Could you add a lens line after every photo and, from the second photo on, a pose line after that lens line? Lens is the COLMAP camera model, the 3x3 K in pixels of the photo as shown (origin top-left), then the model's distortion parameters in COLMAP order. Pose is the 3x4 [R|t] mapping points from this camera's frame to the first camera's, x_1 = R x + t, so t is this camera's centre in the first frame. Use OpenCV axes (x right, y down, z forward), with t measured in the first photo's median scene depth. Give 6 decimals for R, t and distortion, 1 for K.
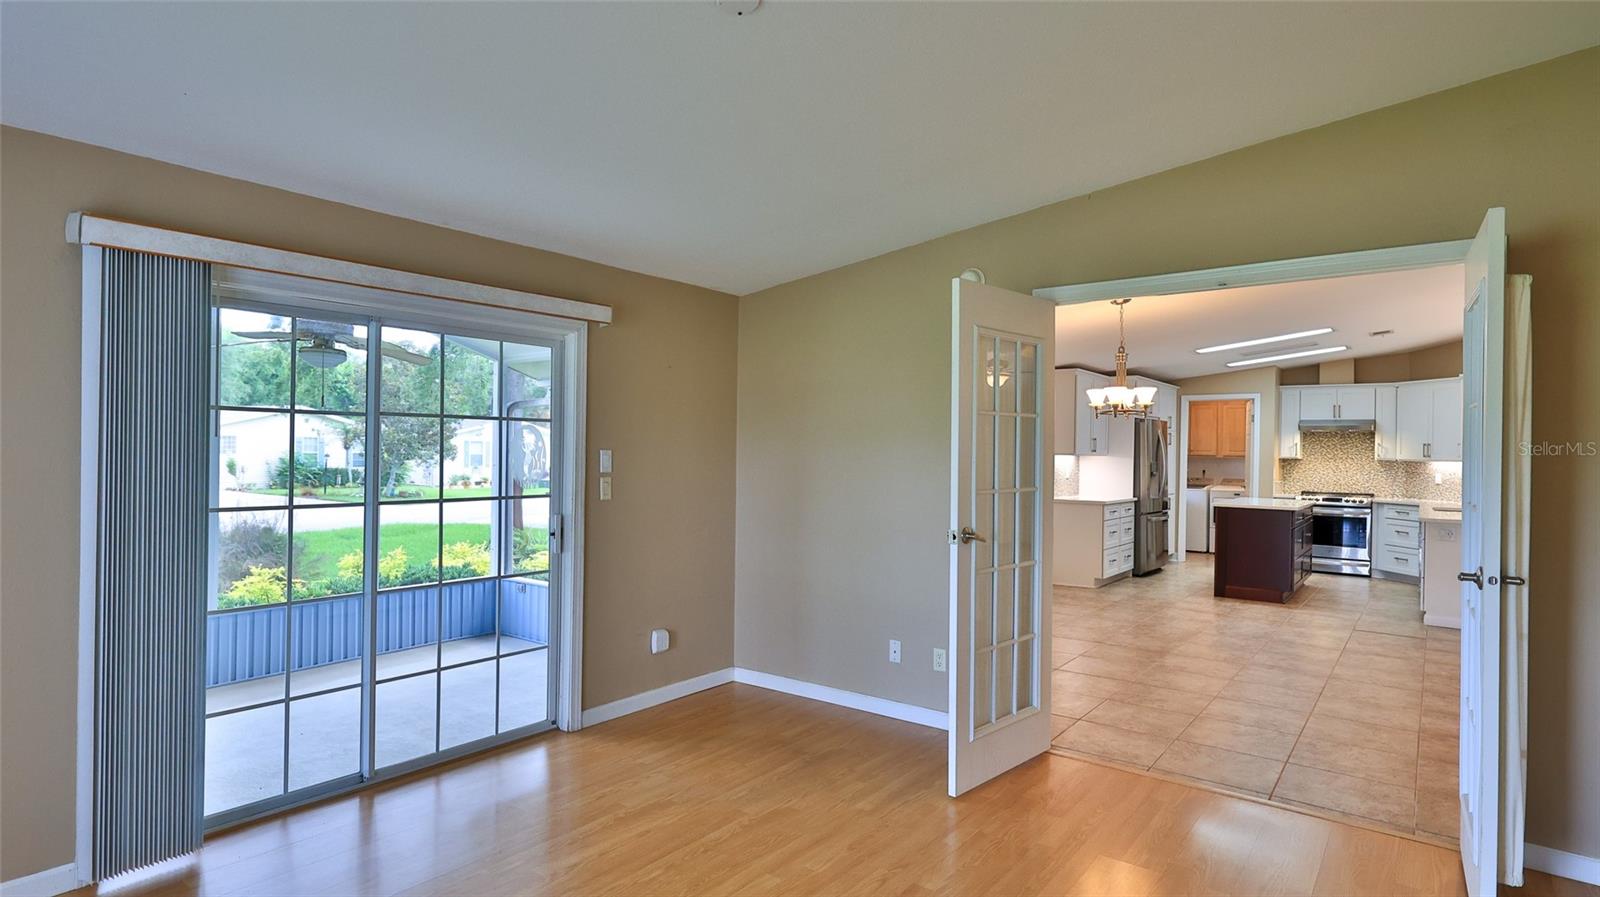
lens RADIAL K [[840.6, 0, 803.0], [0, 840.6, 448.8], [0, 0, 1]] dist [0.006696, 0.001273]
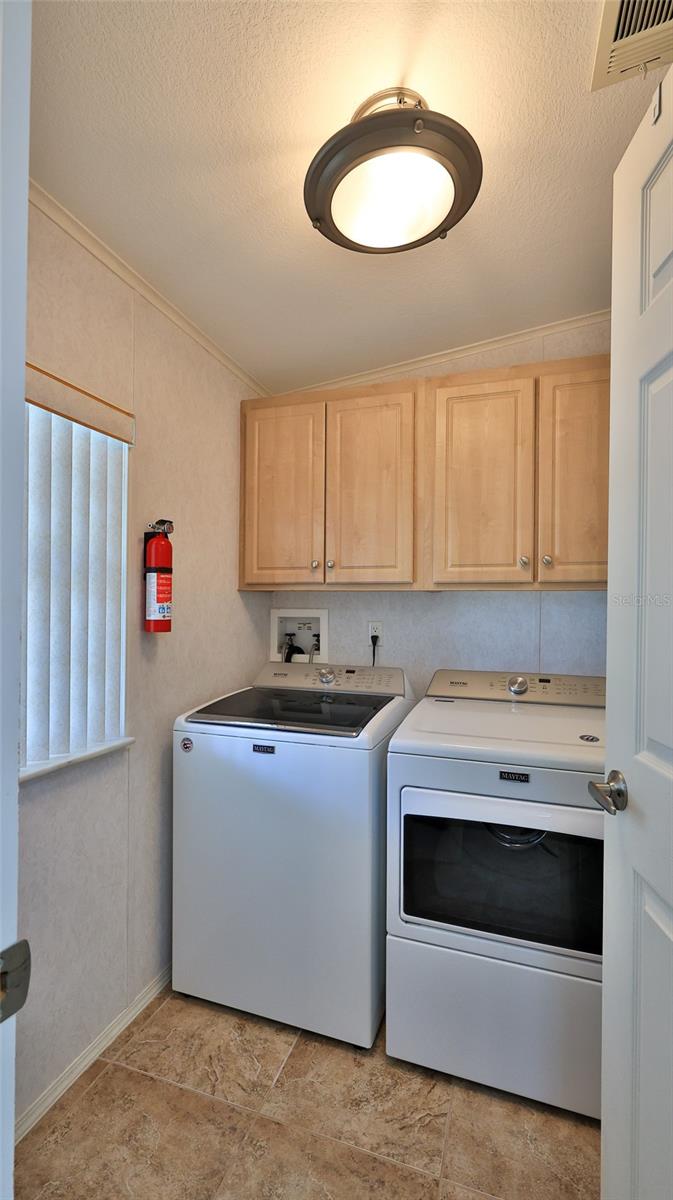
lens RADIAL K [[514.7, 0, 338.3], [0, 514.7, 601.9], [0, 0, 1]] dist [0.000489, 0.000005]
pose [[0.945846, -0.007550, 0.324529, 0.510871], [0.008551, 0.999962, -0.001660, 0.017420], [-0.324504, 0.004345, 0.945874, 1.047696]]
